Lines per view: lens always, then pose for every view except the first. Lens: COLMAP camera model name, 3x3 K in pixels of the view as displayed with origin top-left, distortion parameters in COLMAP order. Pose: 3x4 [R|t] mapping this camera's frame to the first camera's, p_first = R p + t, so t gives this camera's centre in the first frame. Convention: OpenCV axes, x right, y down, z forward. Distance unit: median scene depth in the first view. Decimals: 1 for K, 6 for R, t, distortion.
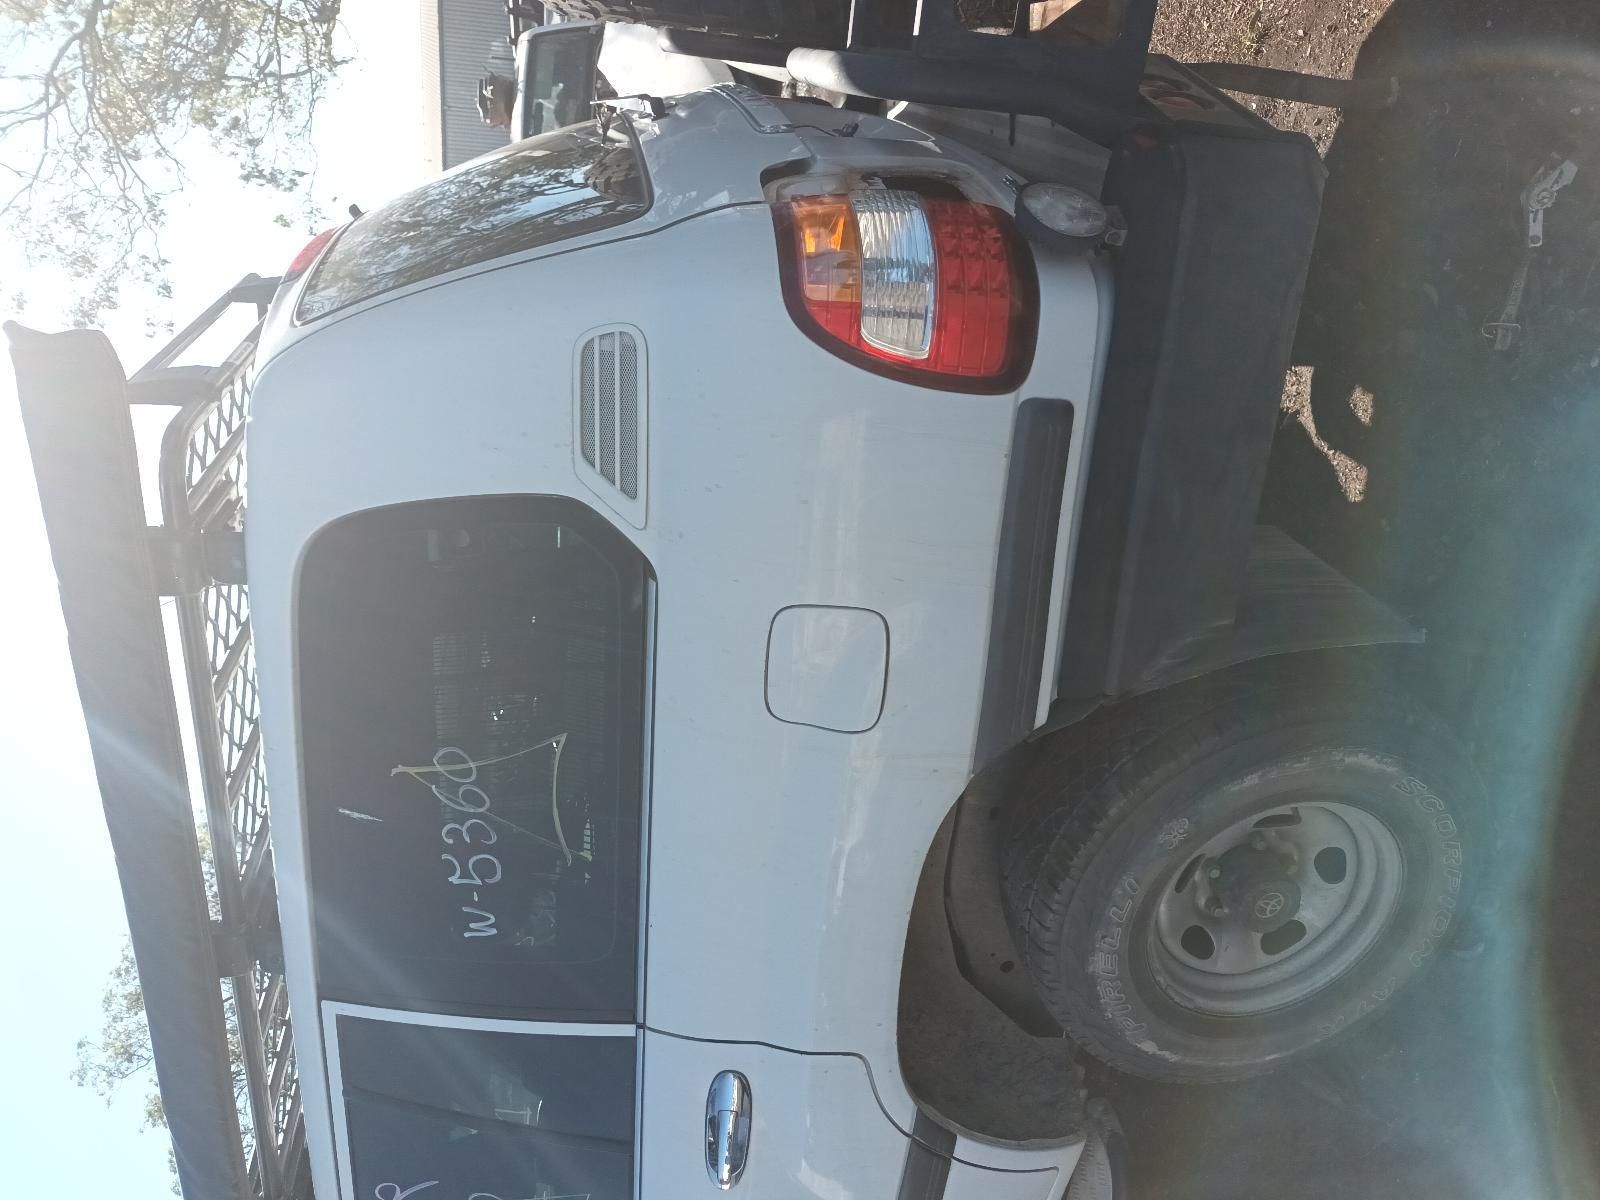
lens RADIAL K [[1298.7, 0, 773.0], [0, 1298.7, 577.1], [0, 0, 1]] dist [0.082372, -0.226322]
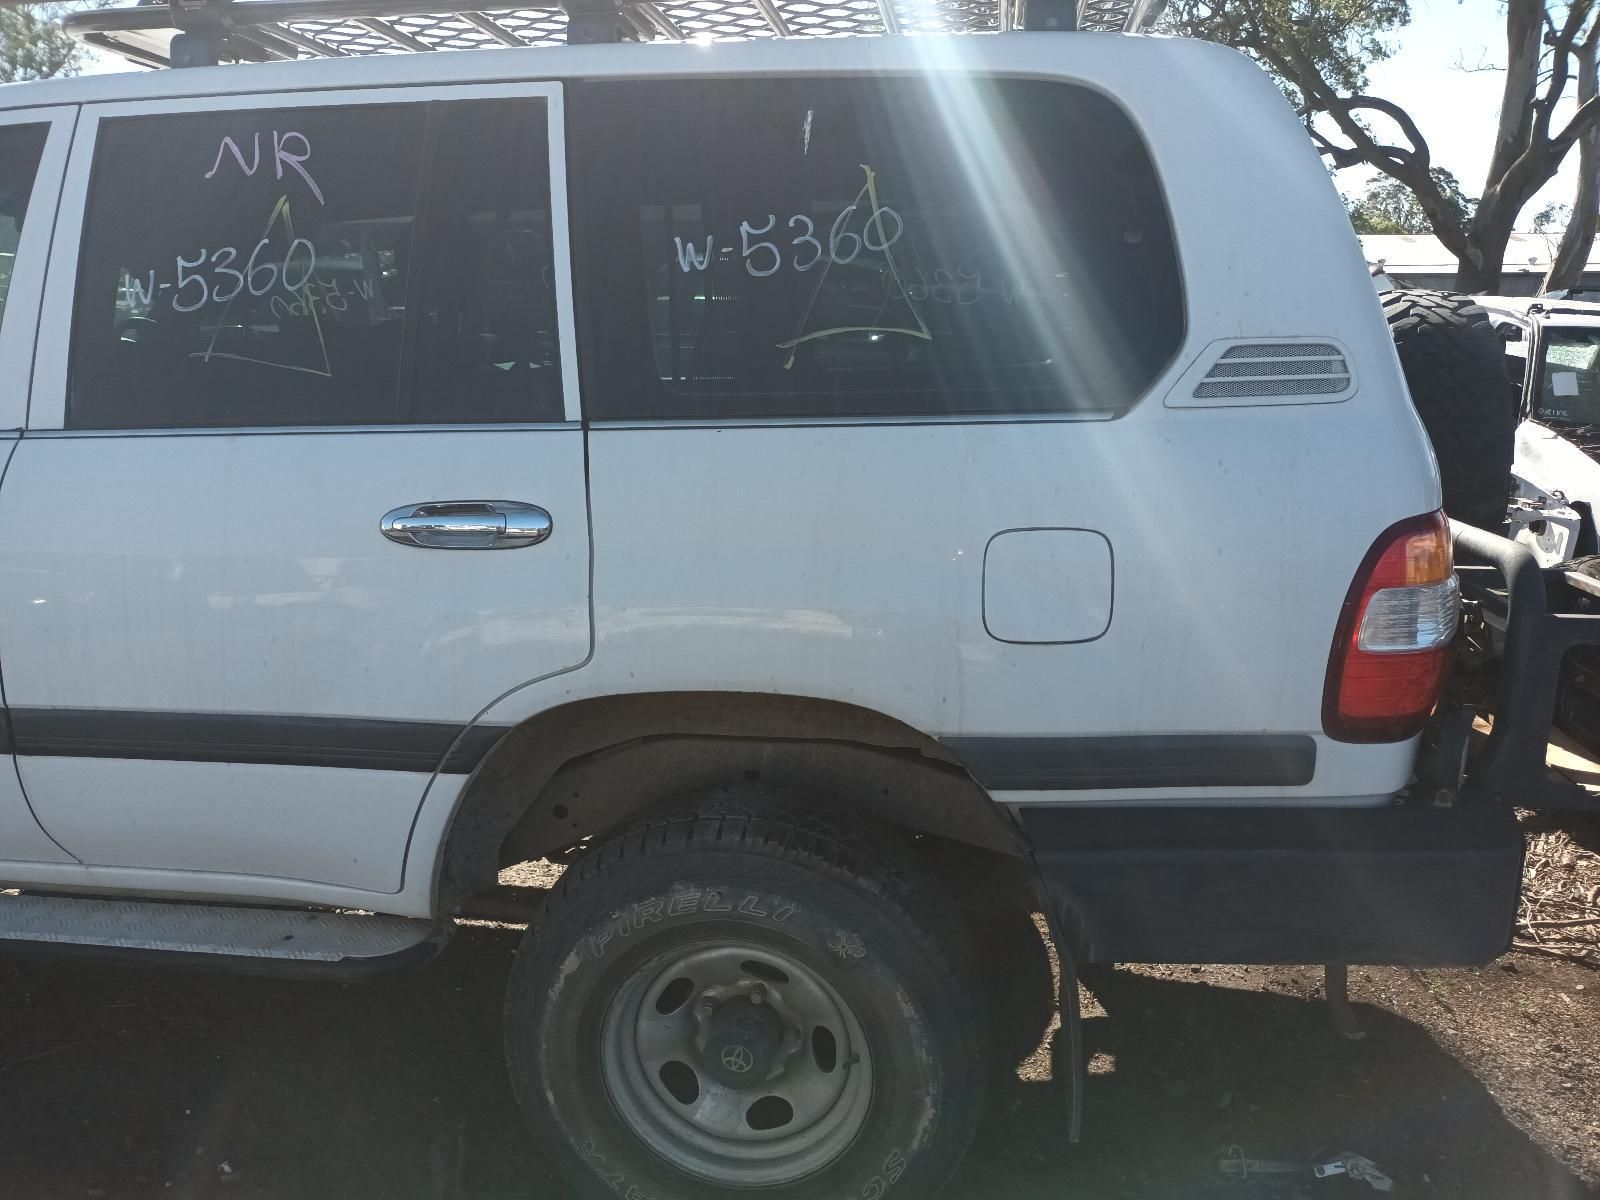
lens RADIAL K [[1219.4, 0, 797.0], [0, 1219.4, 615.1], [0, 0, 1]] dist [0.112734, -0.269058]
pose [[0.066807, 0.996947, 0.040406, 0.009947], [-0.943795, 0.076279, -0.321610, 0.501529], [-0.323710, -0.016649, 0.946010, 0.111355]]
